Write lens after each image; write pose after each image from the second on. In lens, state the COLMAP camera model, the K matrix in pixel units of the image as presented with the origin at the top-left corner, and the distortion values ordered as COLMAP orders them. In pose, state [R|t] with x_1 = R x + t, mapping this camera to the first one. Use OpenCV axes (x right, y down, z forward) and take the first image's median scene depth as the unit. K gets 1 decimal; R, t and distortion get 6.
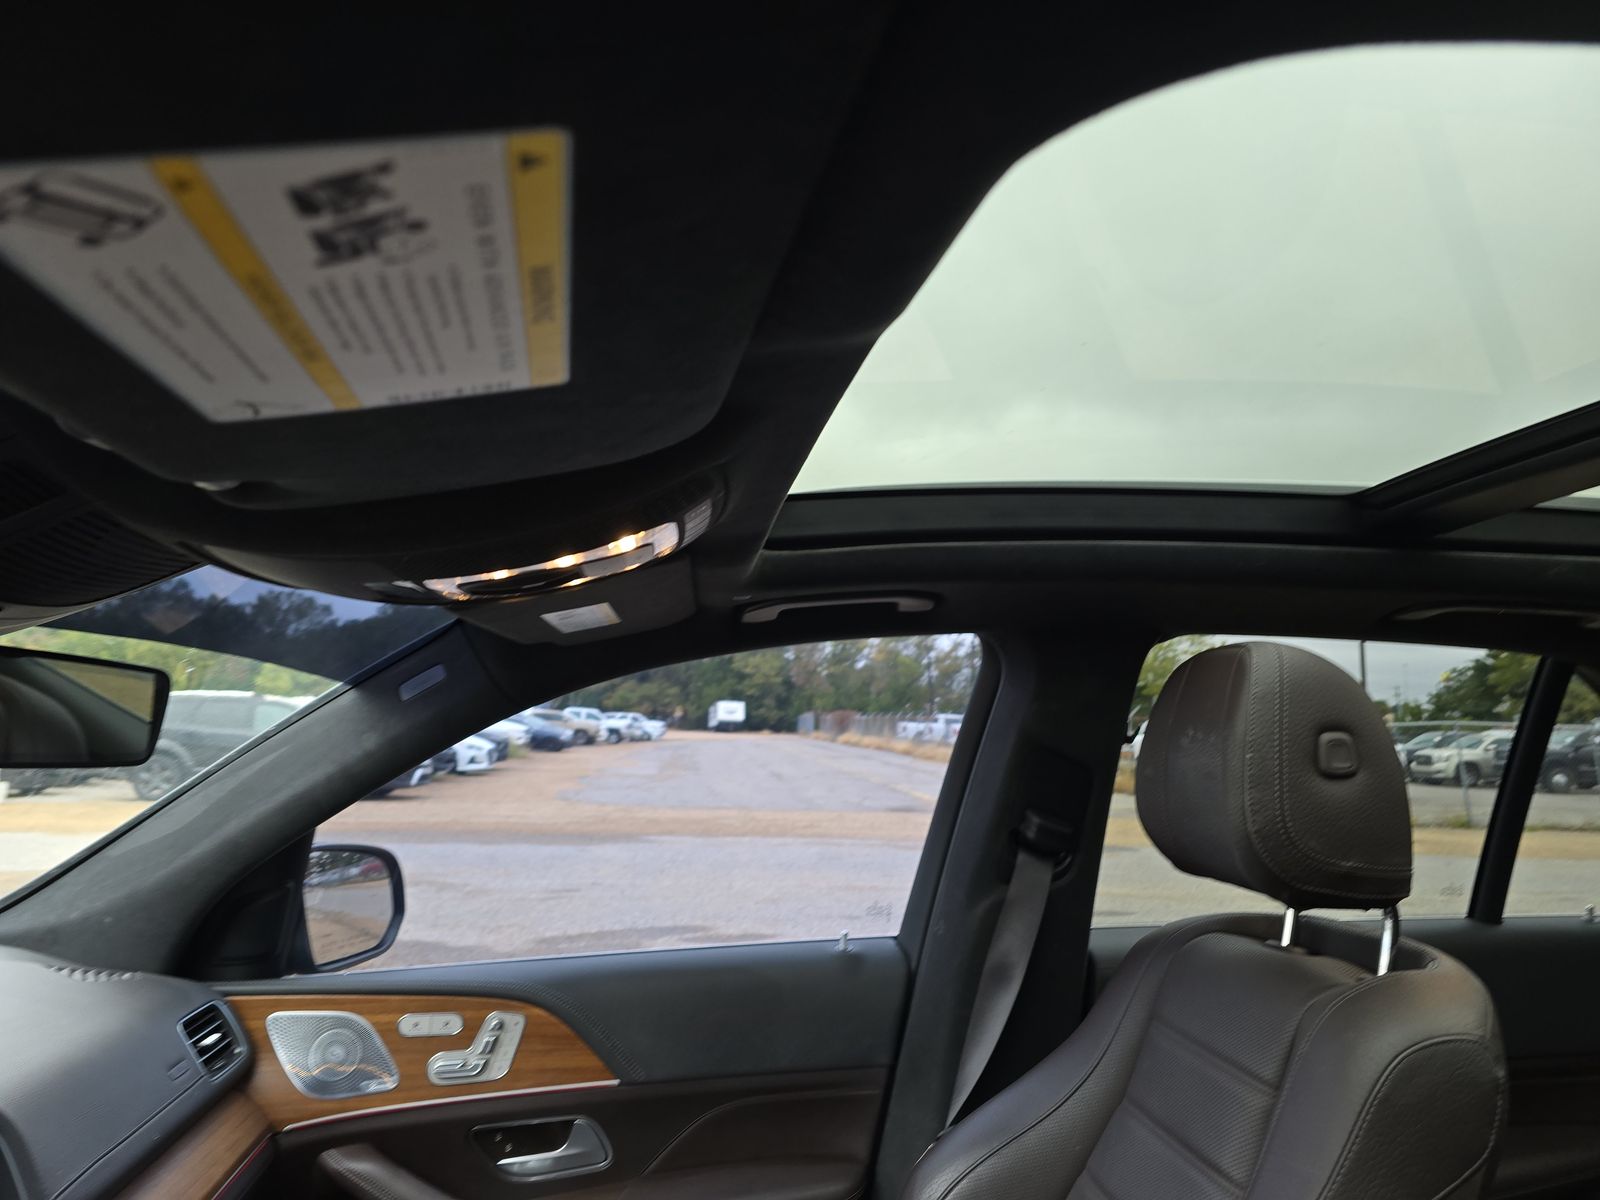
lens RADIAL K [[1083.7, 0, 805.3], [0, 1083.7, 586.3], [0, 0, 1]] dist [0.055152, -0.057012]
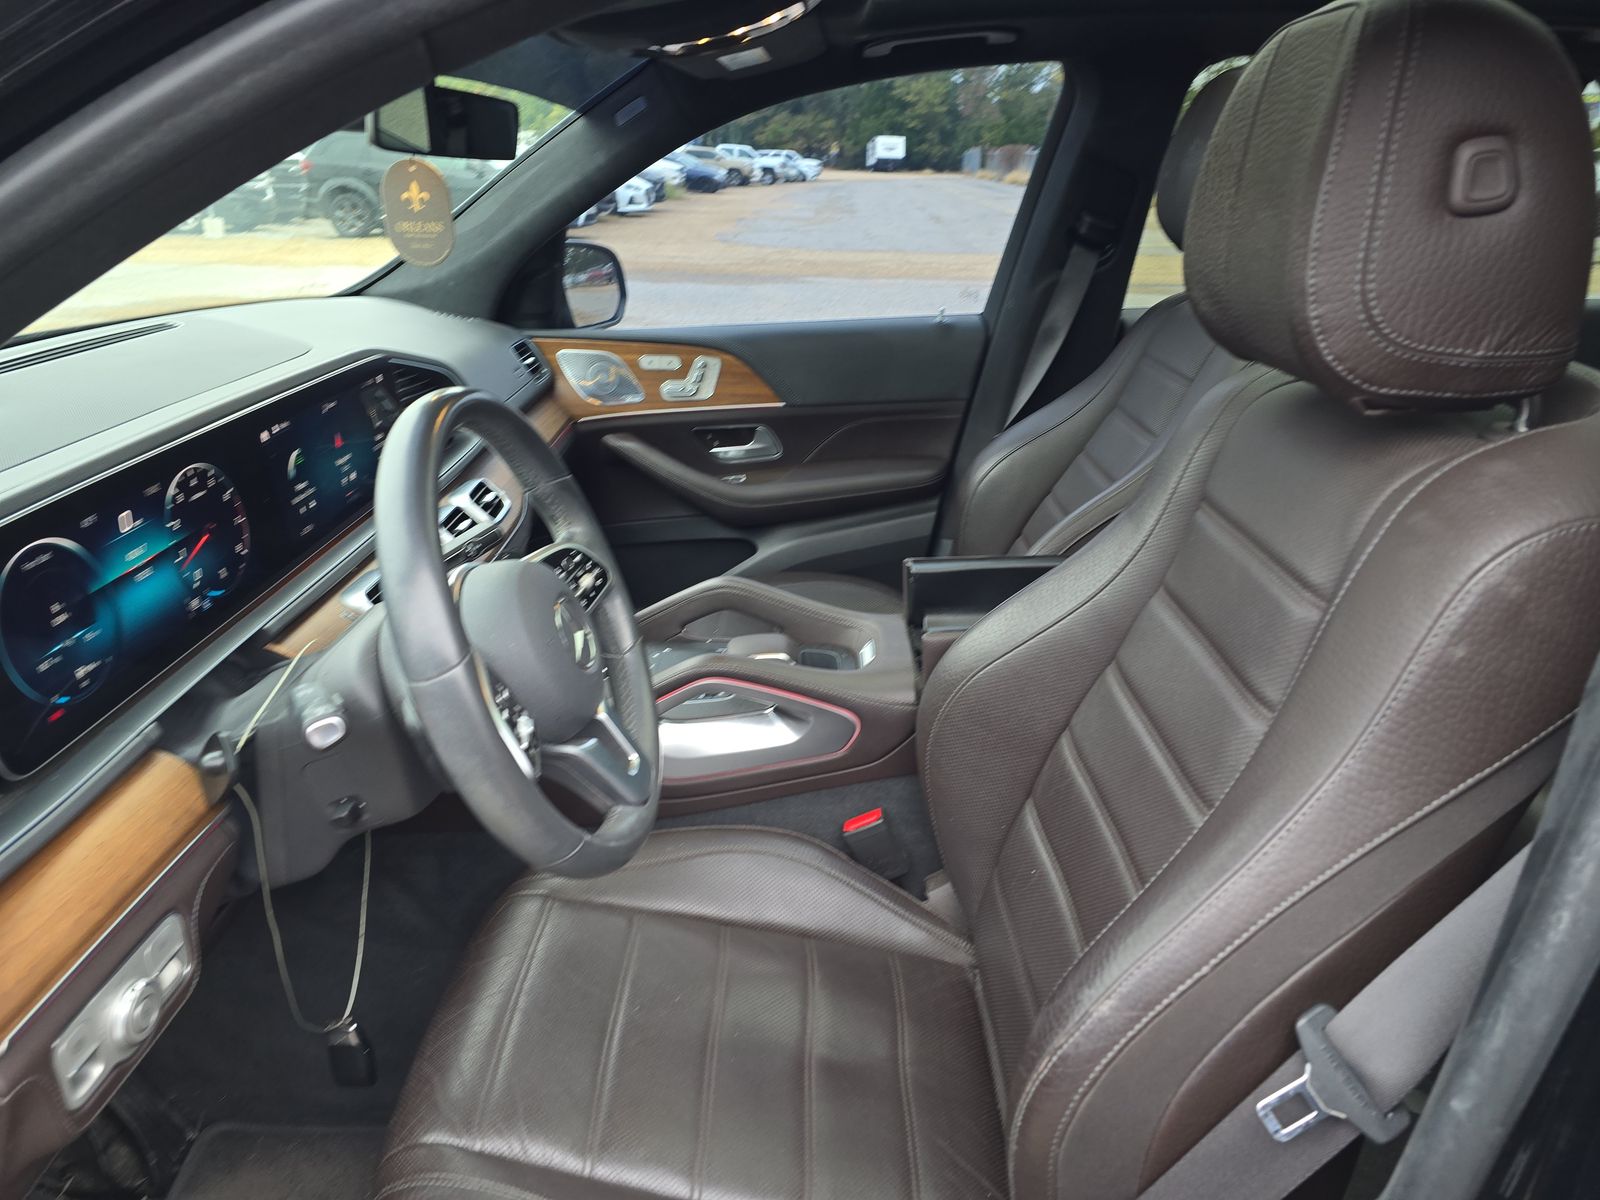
lens RADIAL K [[1072.5, 0, 809.3], [0, 1072.5, 596.6], [0, 0, 1]] dist [0.072375, -0.069266]
pose [[0.990558, 0.043552, -0.129995, 0.063970], [0.025131, 0.874447, 0.484469, -0.029238], [0.134773, -0.483161, 0.865096, -0.383394]]
